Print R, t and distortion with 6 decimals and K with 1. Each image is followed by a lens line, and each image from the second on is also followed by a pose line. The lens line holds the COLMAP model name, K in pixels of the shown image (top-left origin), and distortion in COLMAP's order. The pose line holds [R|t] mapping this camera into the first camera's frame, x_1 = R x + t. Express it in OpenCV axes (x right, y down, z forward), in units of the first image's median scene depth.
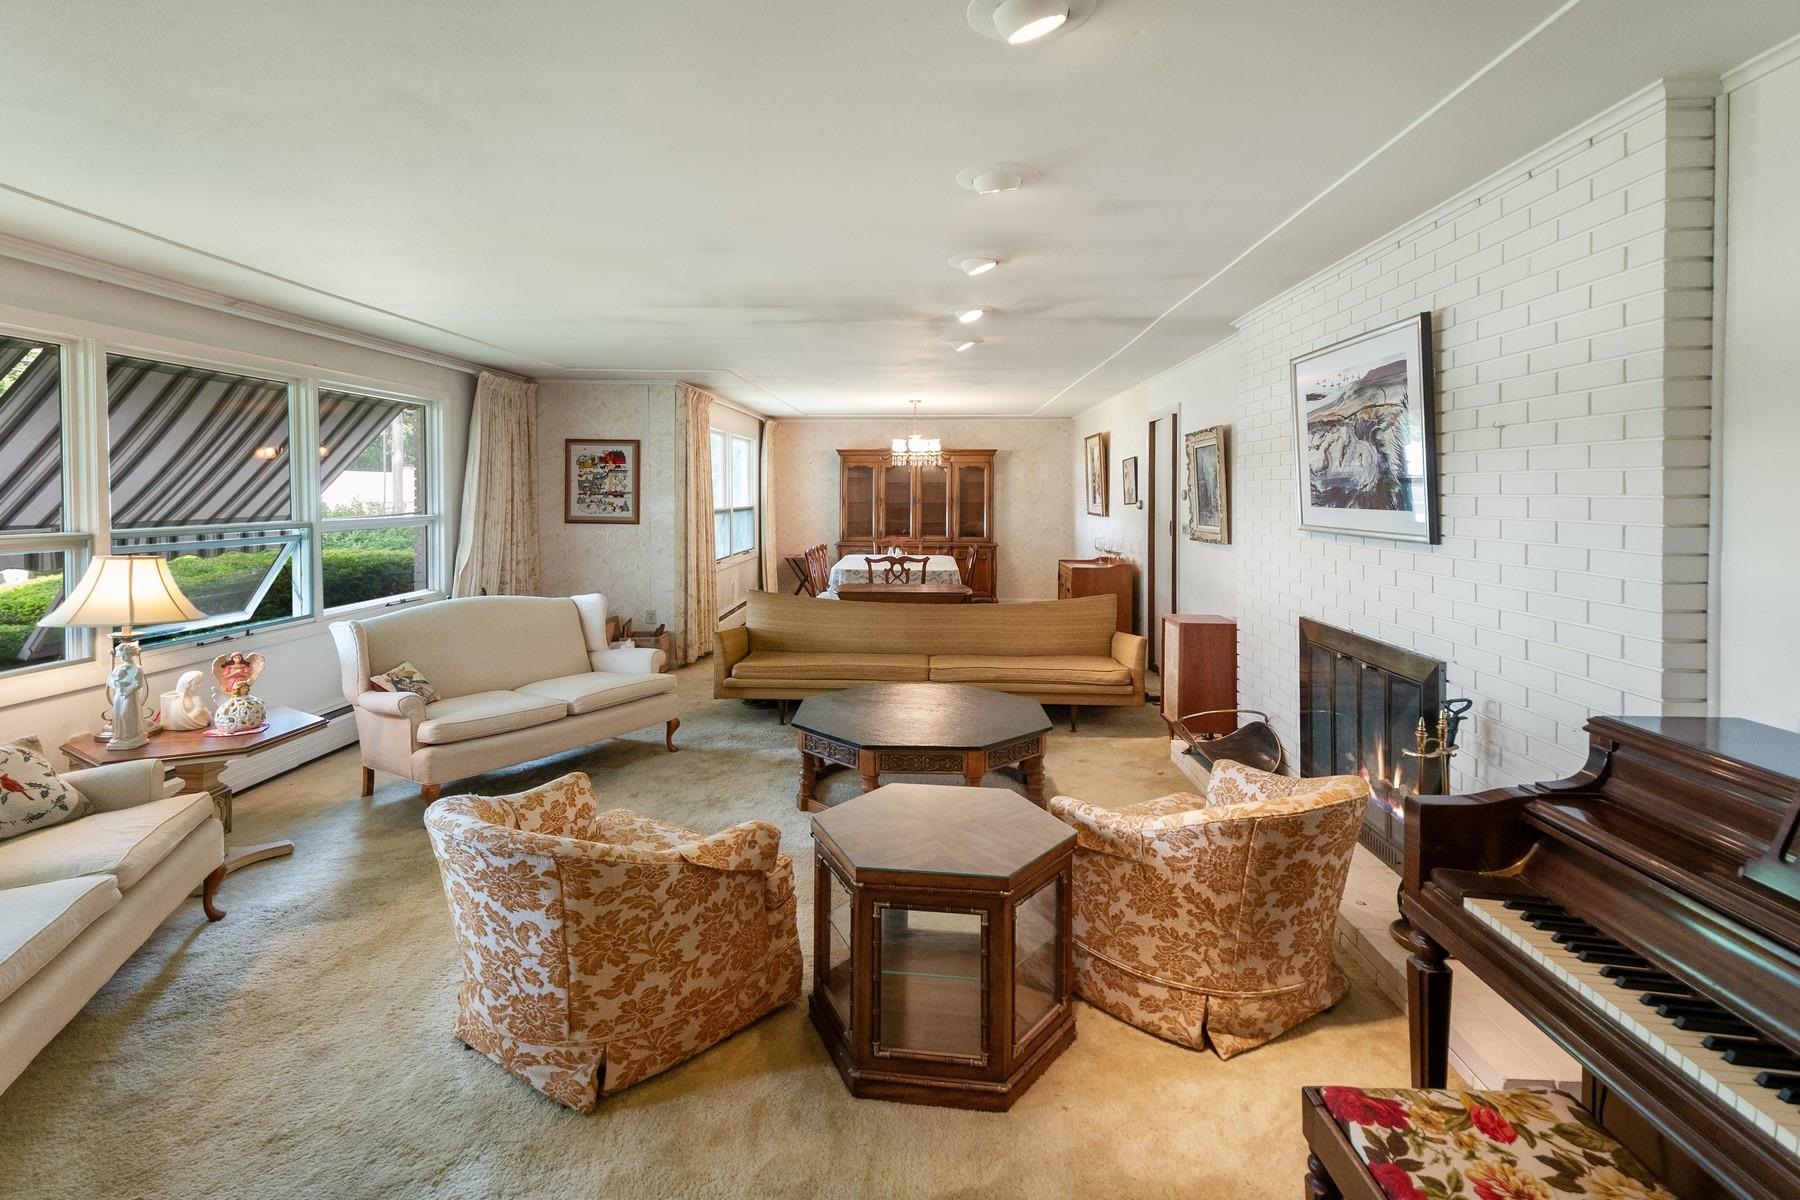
lens RADIAL K [[860.3, 0, 877.9], [0, 860.3, 582.1], [0, 0, 1]] dist [0.053492, -0.021720]
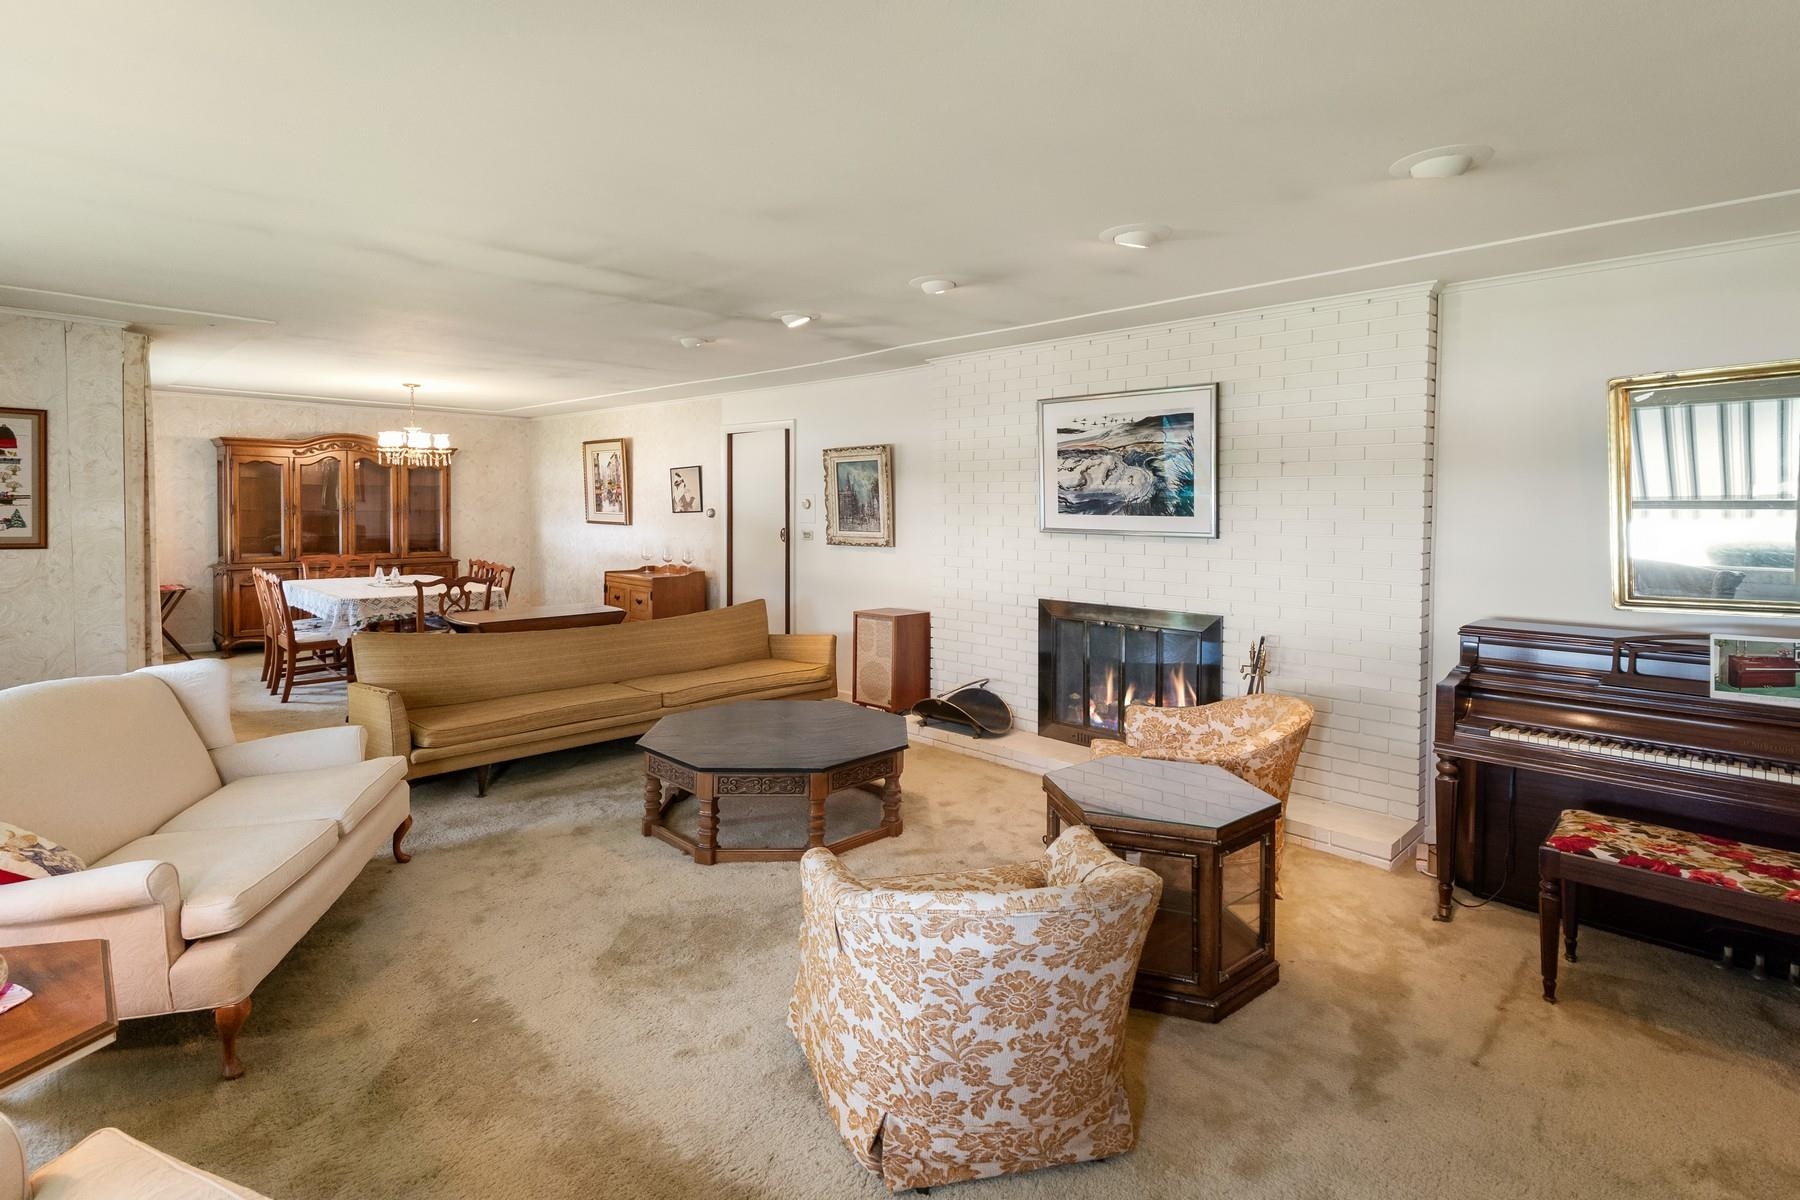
lens RADIAL K [[863.2, 0, 896.8], [0, 863.2, 607.9], [0, 0, 1]] dist [0.021403, -0.000449]
pose [[0.688421, -0.085656, 0.720236, -0.731239], [0.070284, 0.996207, 0.051298, -0.034853], [-0.721898, 0.015307, 0.691830, 0.323519]]
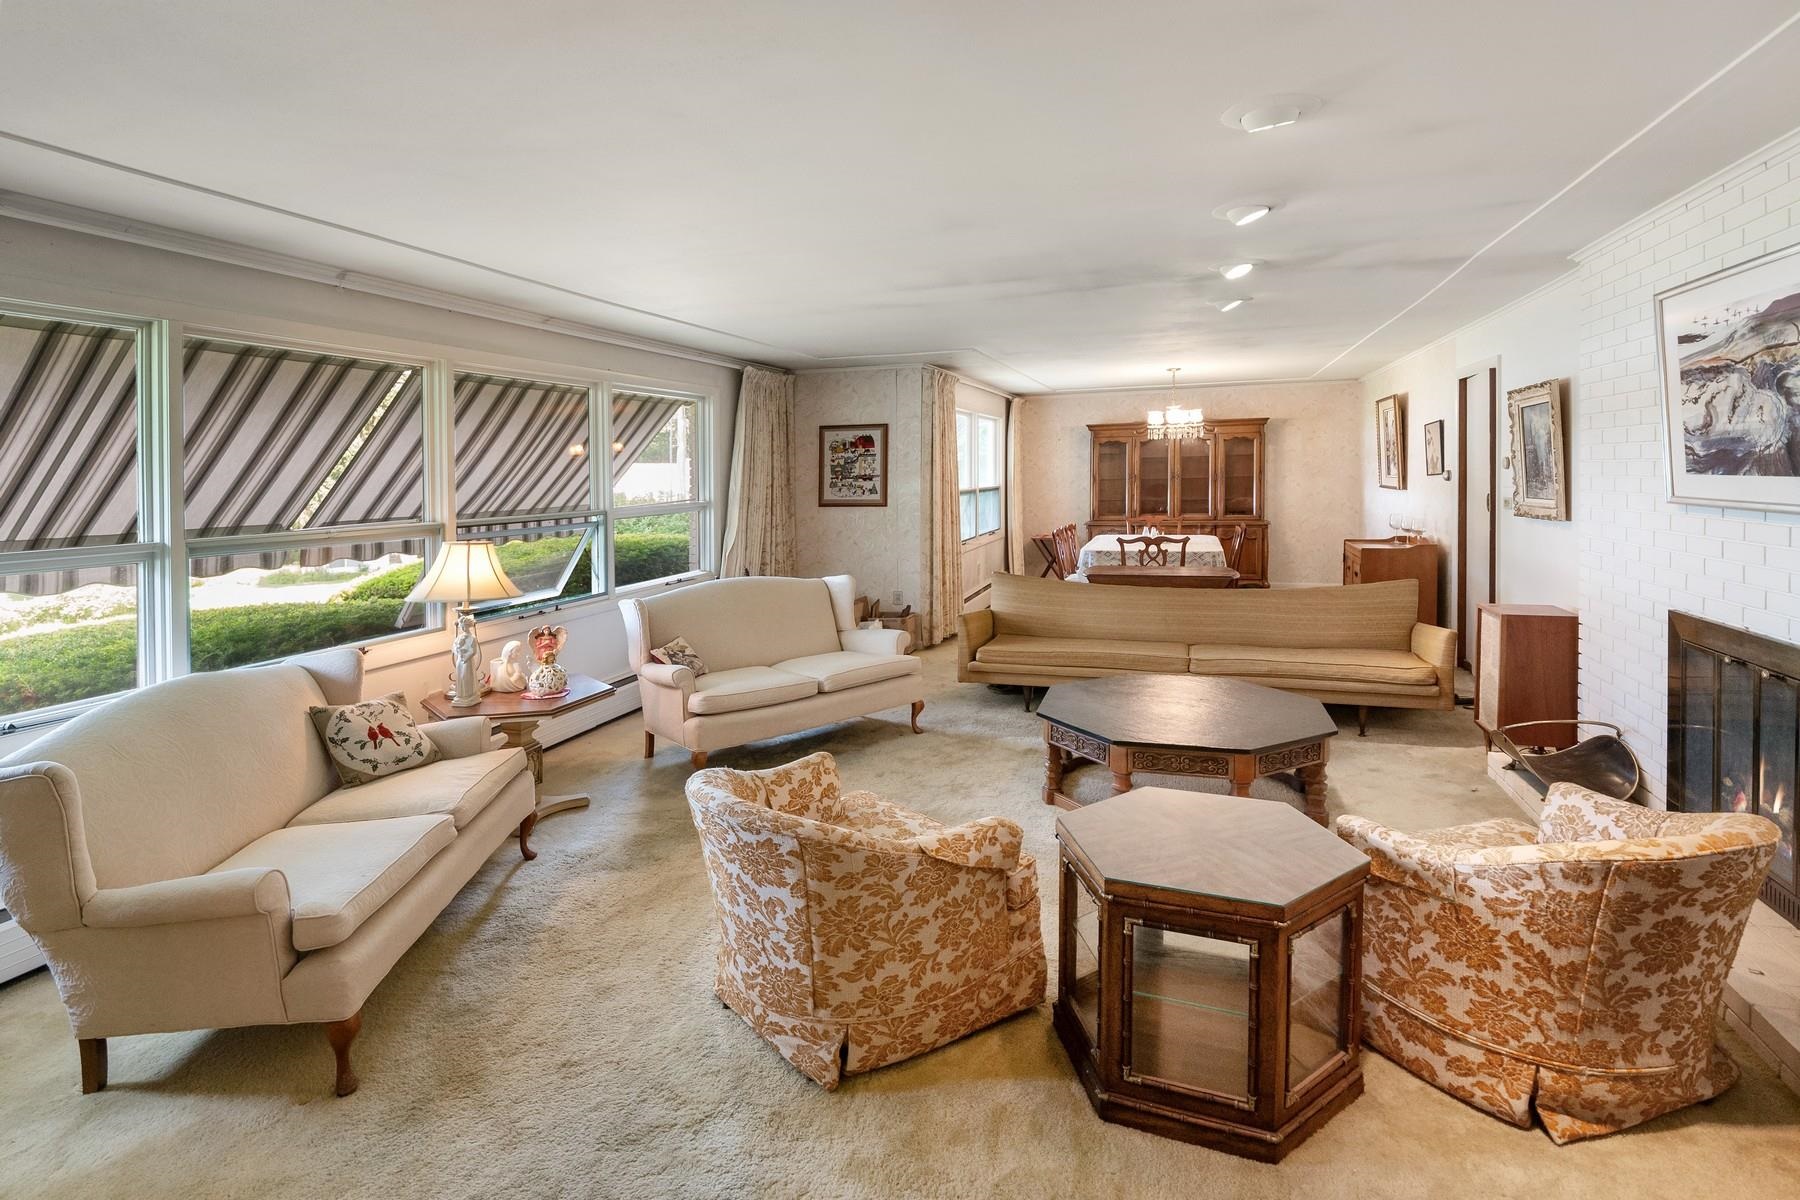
lens RADIAL K [[873.2, 0, 885.1], [0, 873.2, 564.2], [0, 0, 1]] dist [-0.003991, -0.008489]
pose [[0.962324, 0.003116, -0.271889, 0.000852], [-0.002606, 0.999994, 0.002235, -0.003360], [0.271894, -0.001442, 0.962326, 0.031168]]
